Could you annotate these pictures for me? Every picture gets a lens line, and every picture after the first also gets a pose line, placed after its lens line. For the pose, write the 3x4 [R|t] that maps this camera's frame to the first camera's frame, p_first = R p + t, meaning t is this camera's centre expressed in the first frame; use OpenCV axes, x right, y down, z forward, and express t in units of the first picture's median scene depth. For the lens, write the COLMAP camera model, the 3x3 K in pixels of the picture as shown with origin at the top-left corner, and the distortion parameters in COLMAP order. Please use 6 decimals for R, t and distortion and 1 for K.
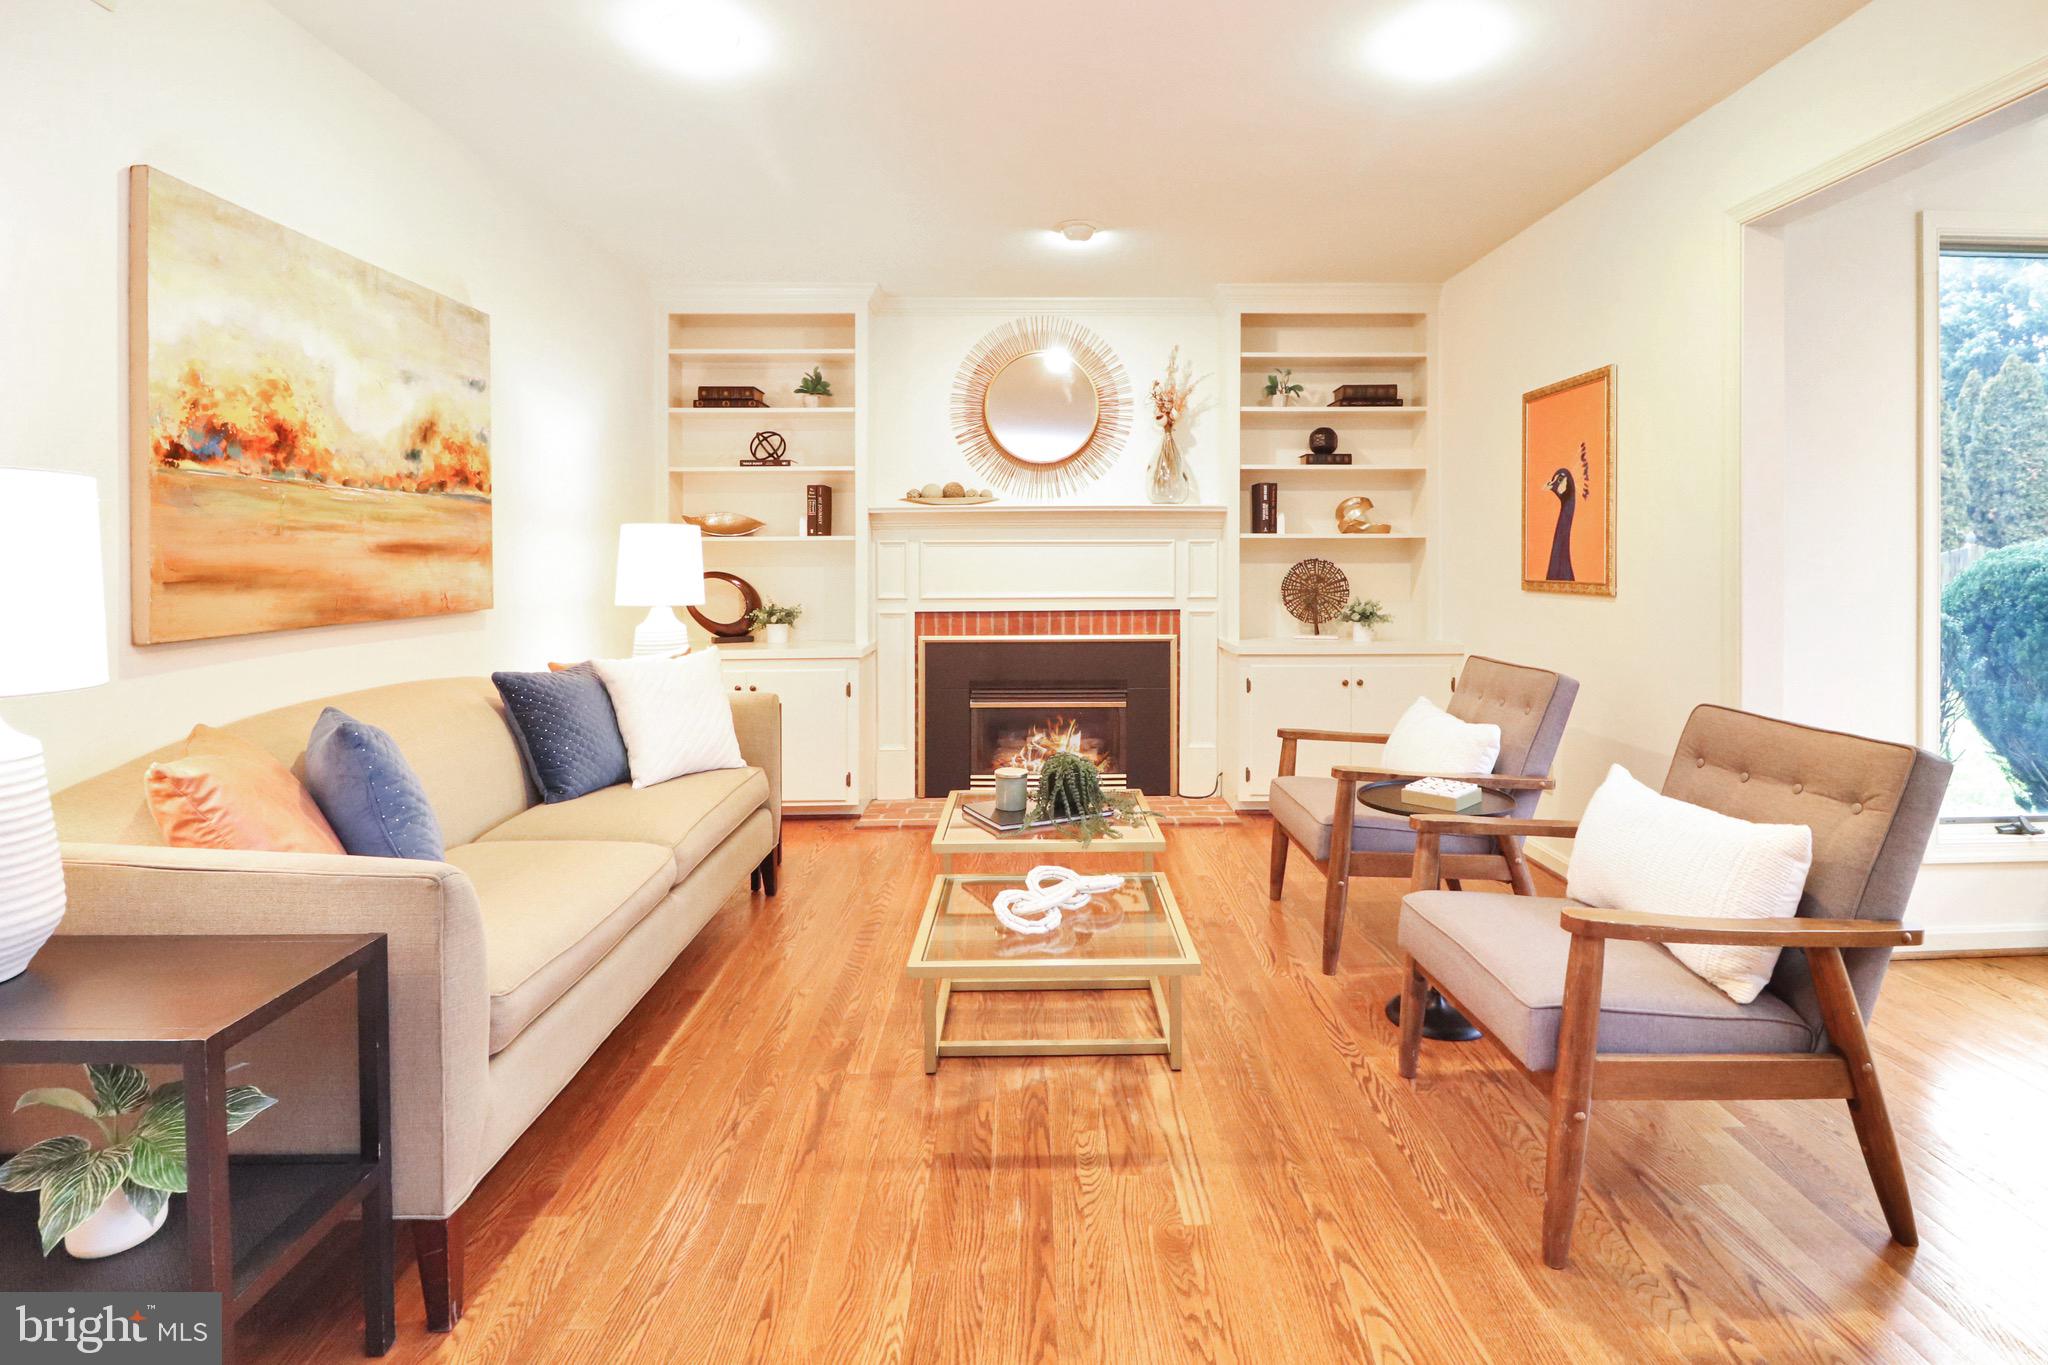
lens RADIAL K [[1001.0, 0, 1027.9], [0, 1001.0, 574.3], [0, 0, 1]] dist [-0.011729, -0.001134]
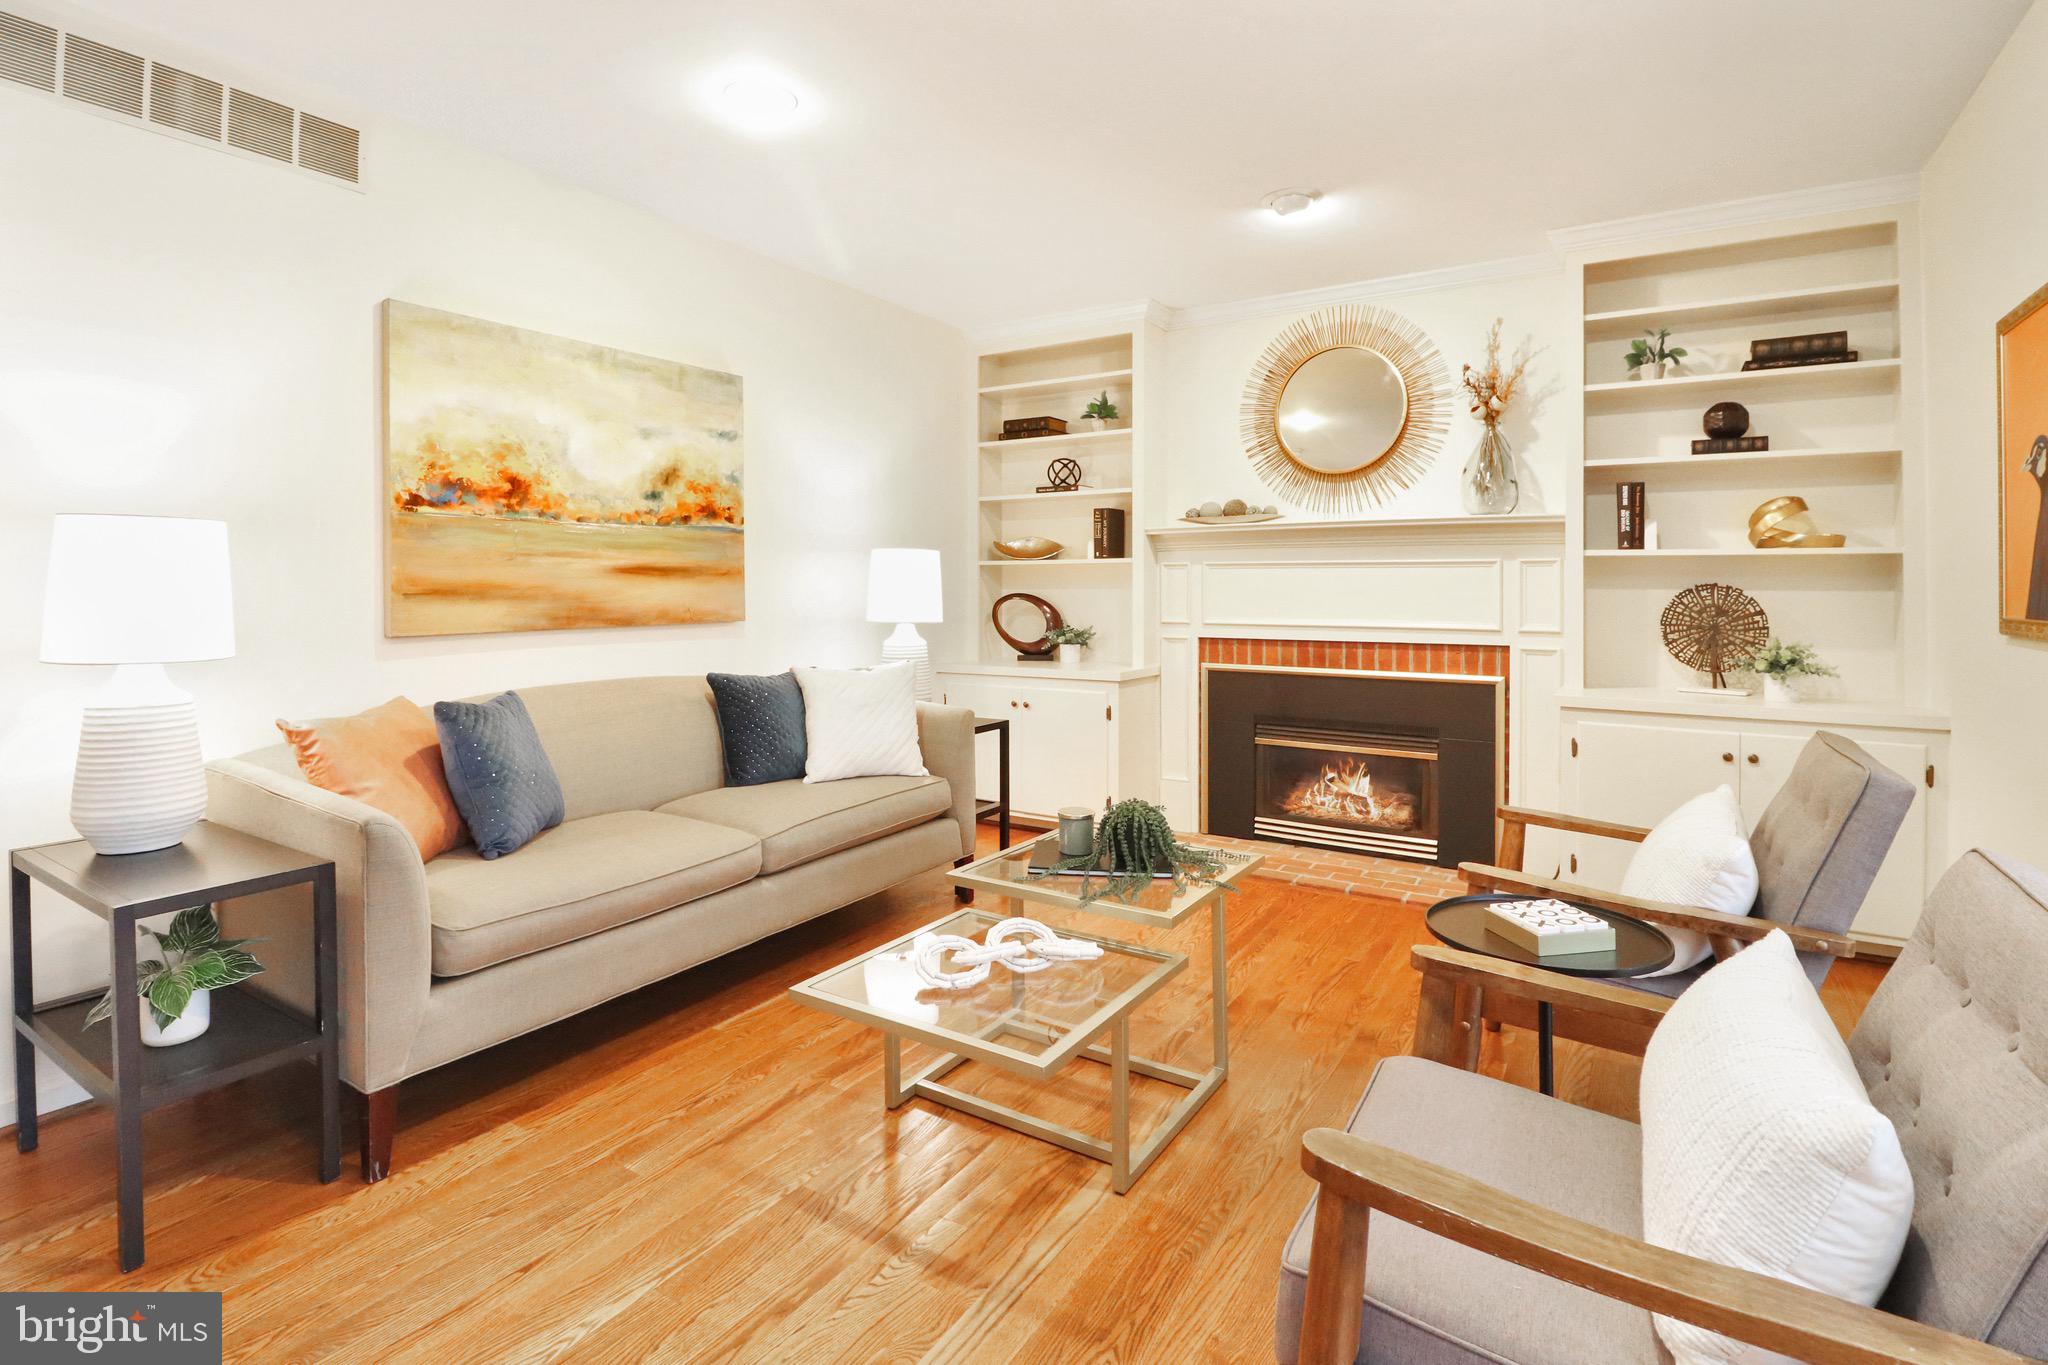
lens RADIAL K [[970.8, 0, 1019.1], [0, 970.8, 596.6], [0, 0, 1]] dist [0.001105, -0.009742]
pose [[0.837285, 0.011919, -0.546637, 0.258859], [-0.013135, 0.999912, 0.001683, -0.000589], [0.546609, 0.005771, 0.837368, 0.137212]]
